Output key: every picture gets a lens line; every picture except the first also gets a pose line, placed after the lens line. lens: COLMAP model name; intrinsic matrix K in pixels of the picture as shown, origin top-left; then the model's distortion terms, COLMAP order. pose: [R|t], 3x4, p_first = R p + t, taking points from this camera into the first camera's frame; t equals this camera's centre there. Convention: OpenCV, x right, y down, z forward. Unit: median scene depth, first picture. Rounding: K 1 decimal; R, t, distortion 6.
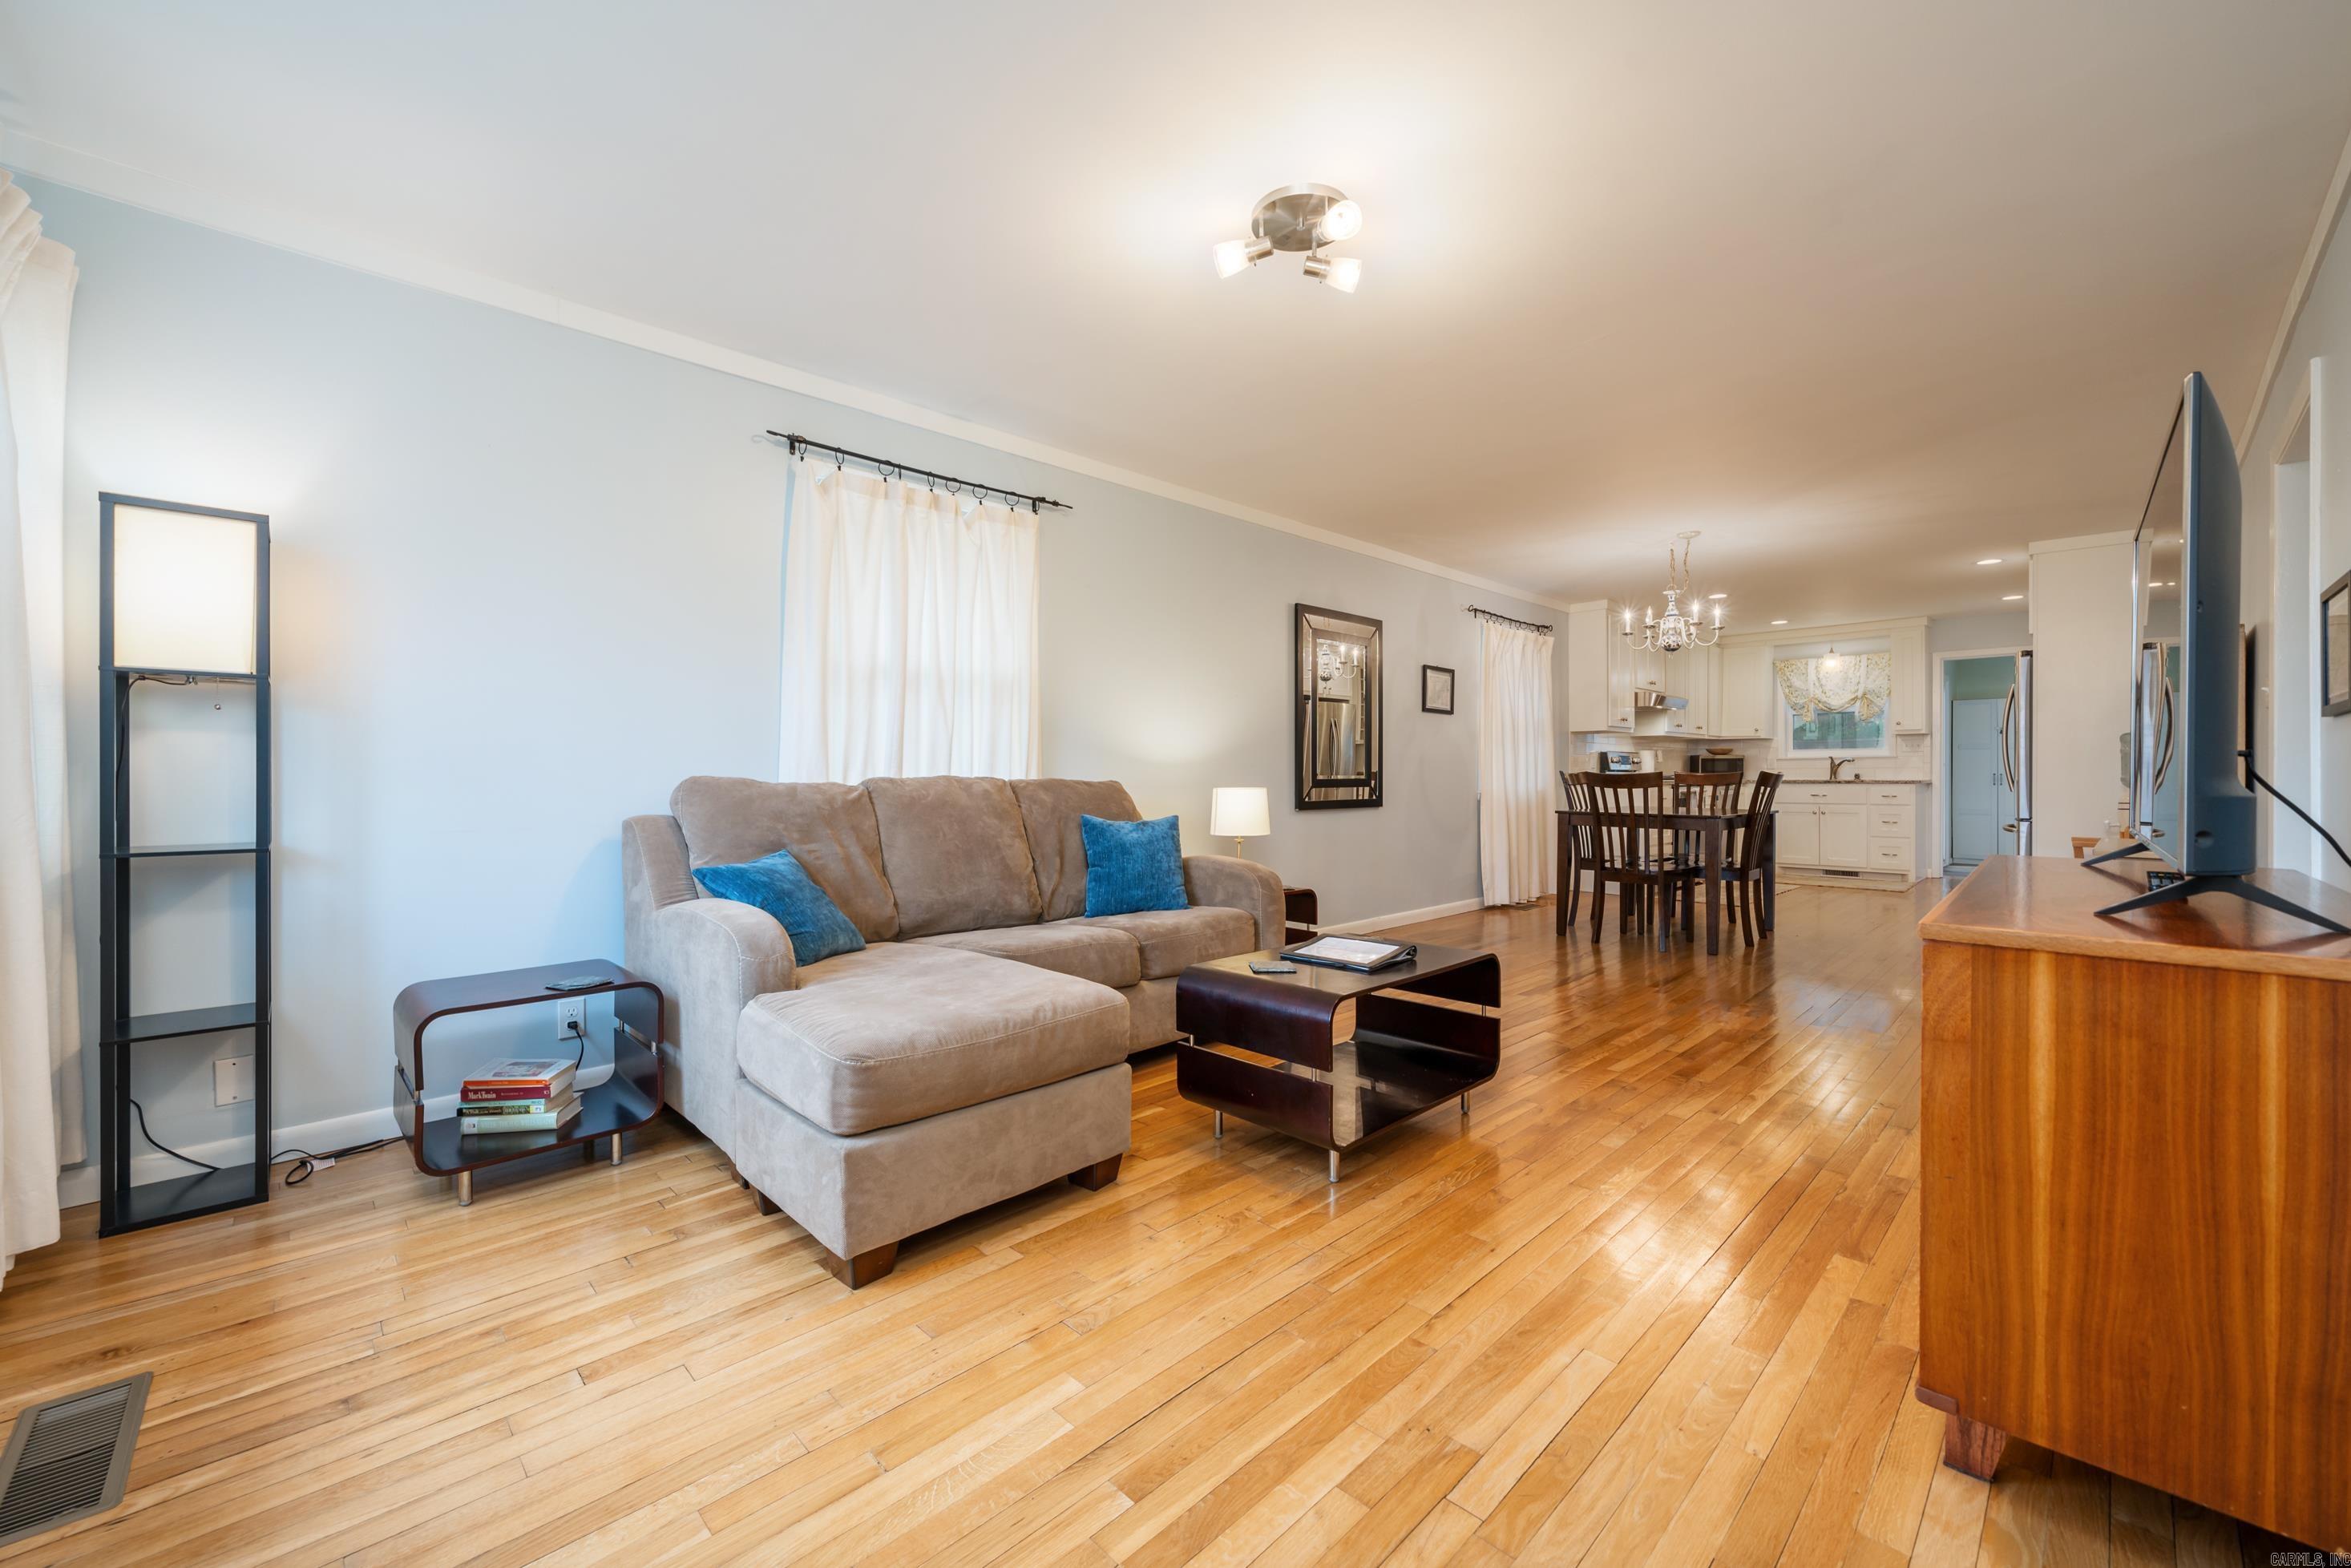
lens RADIAL K [[926.4, 0, 1154.7], [0, 926.4, 779.4], [0, 0, 1]] dist [-0.012273, 0.001542]
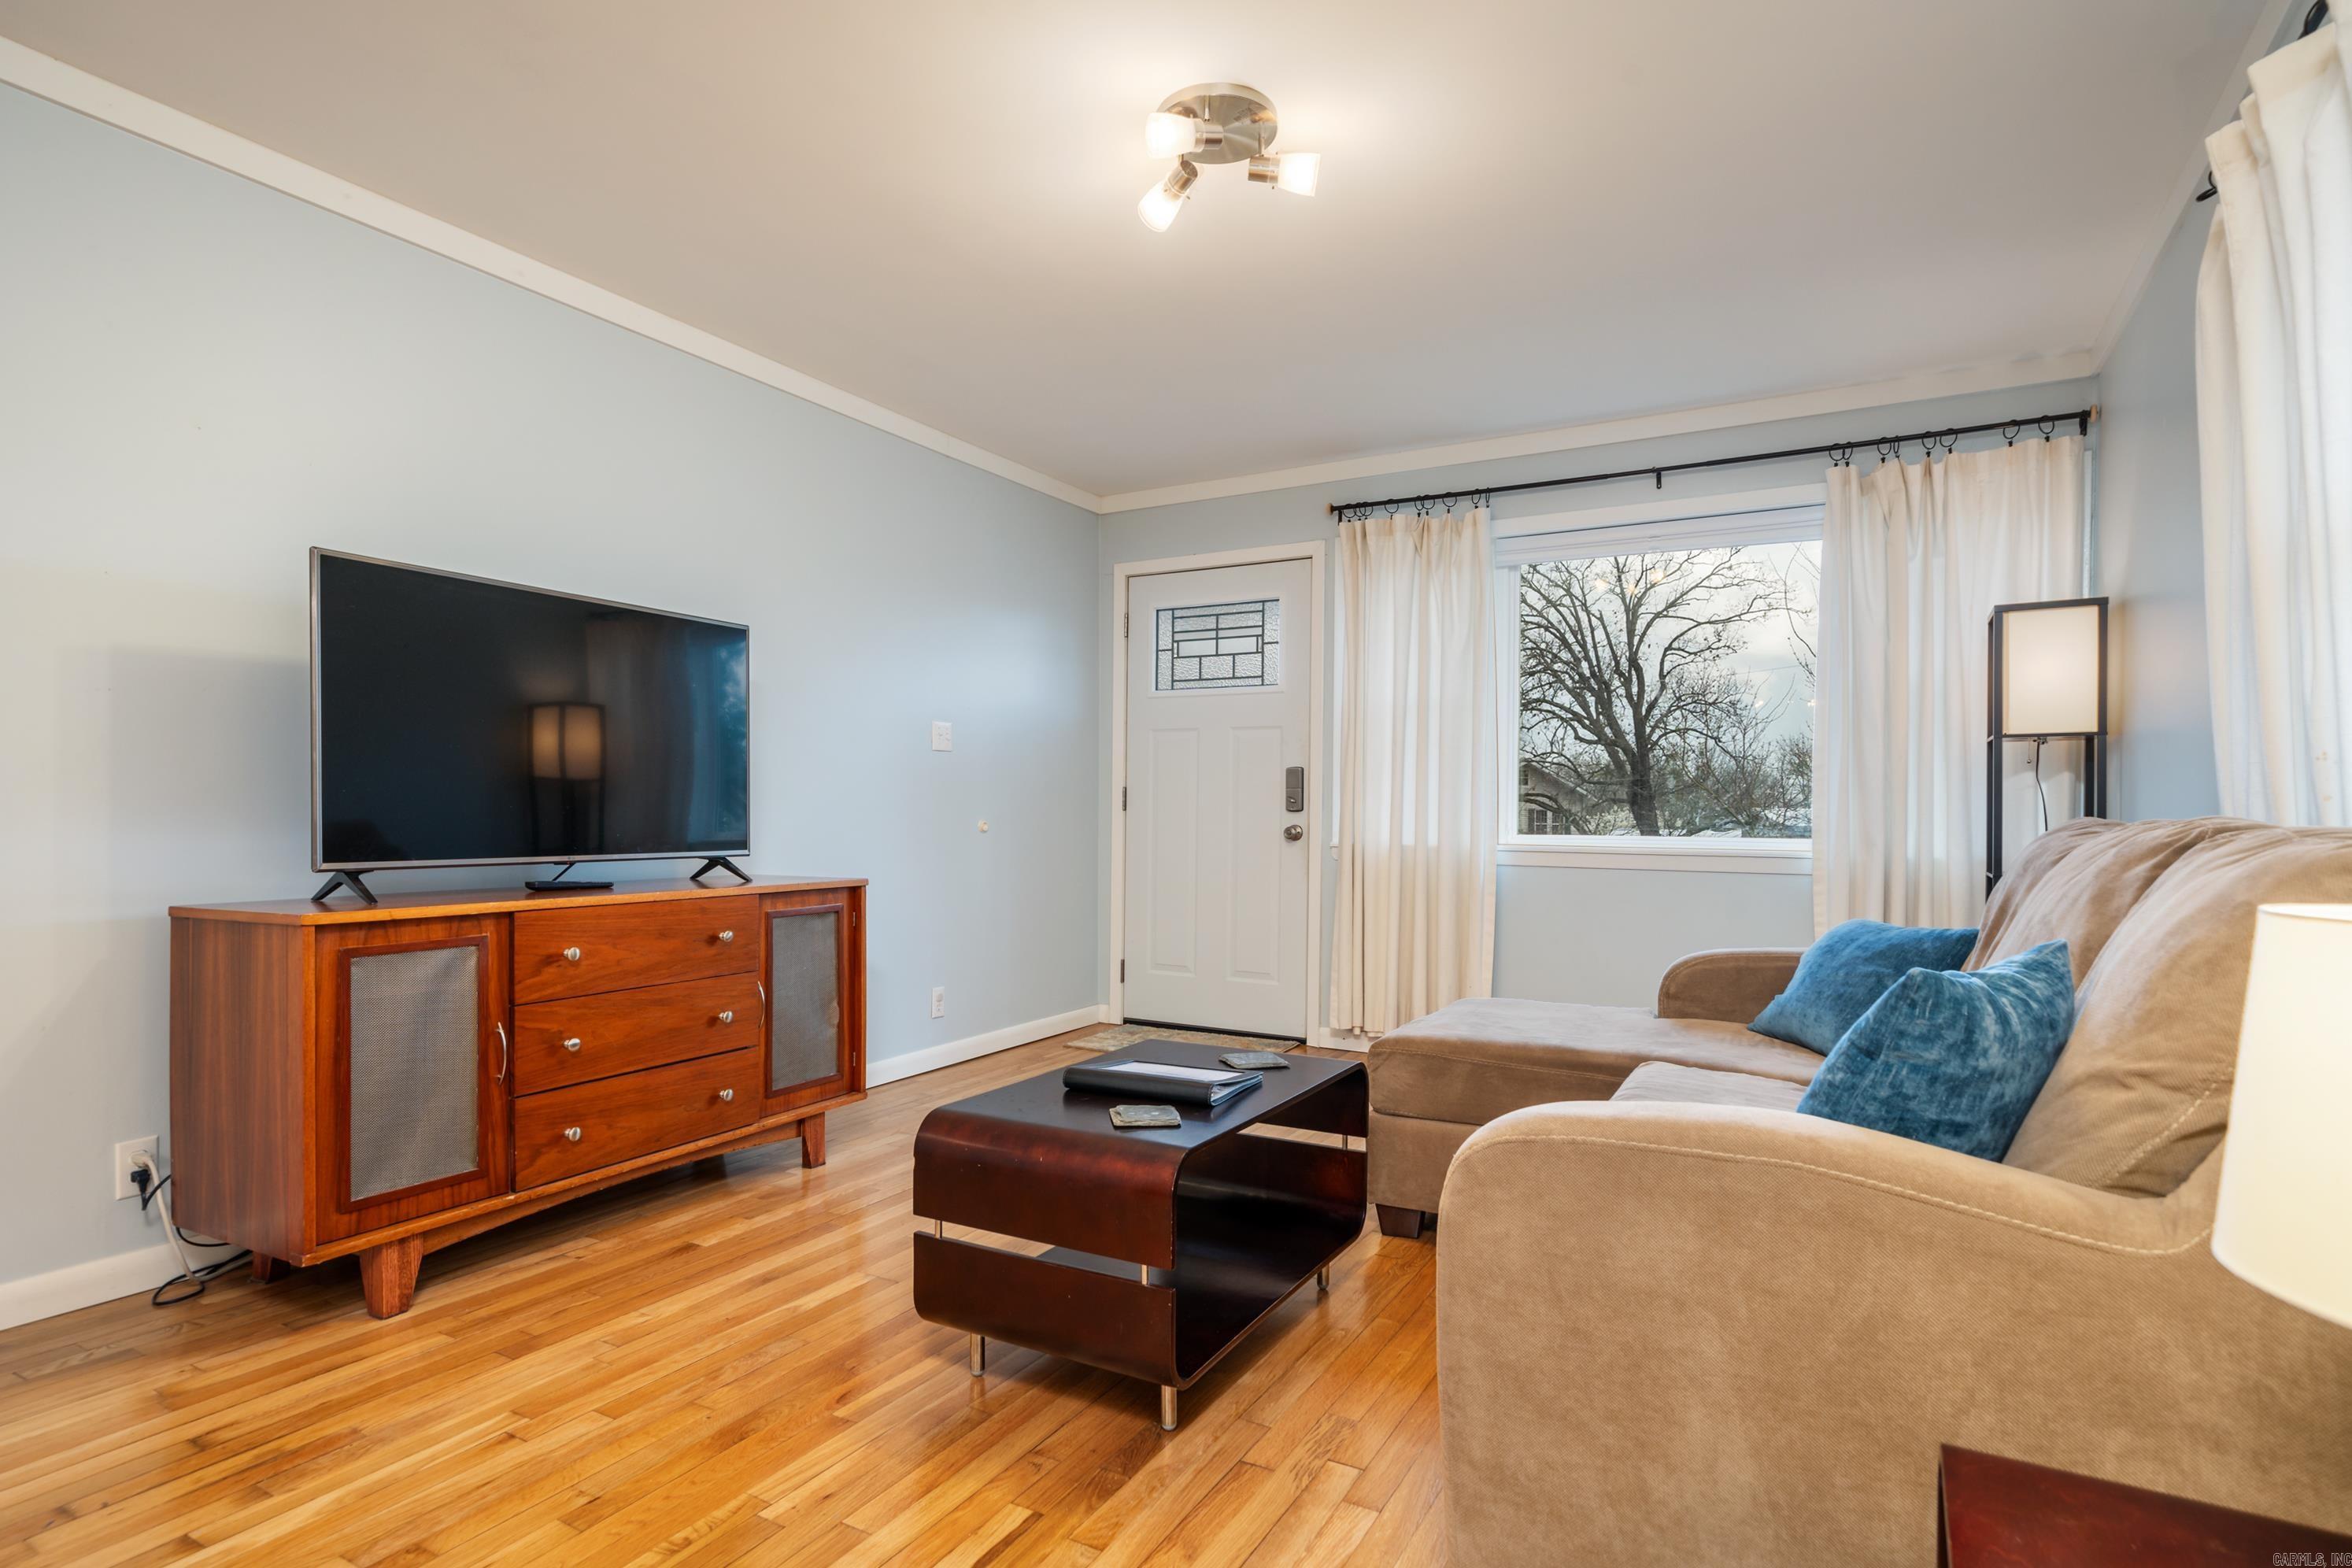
lens RADIAL K [[1187.6, 0, 1195.5], [0, 1187.6, 820.5], [0, 0, 1]] dist [0.002413, 0.000607]
pose [[-0.949635, -0.005980, -0.313301, 0.324518], [-0.009702, 0.999900, 0.010322, -0.005923], [0.313208, 0.012842, -0.949598, 1.290831]]
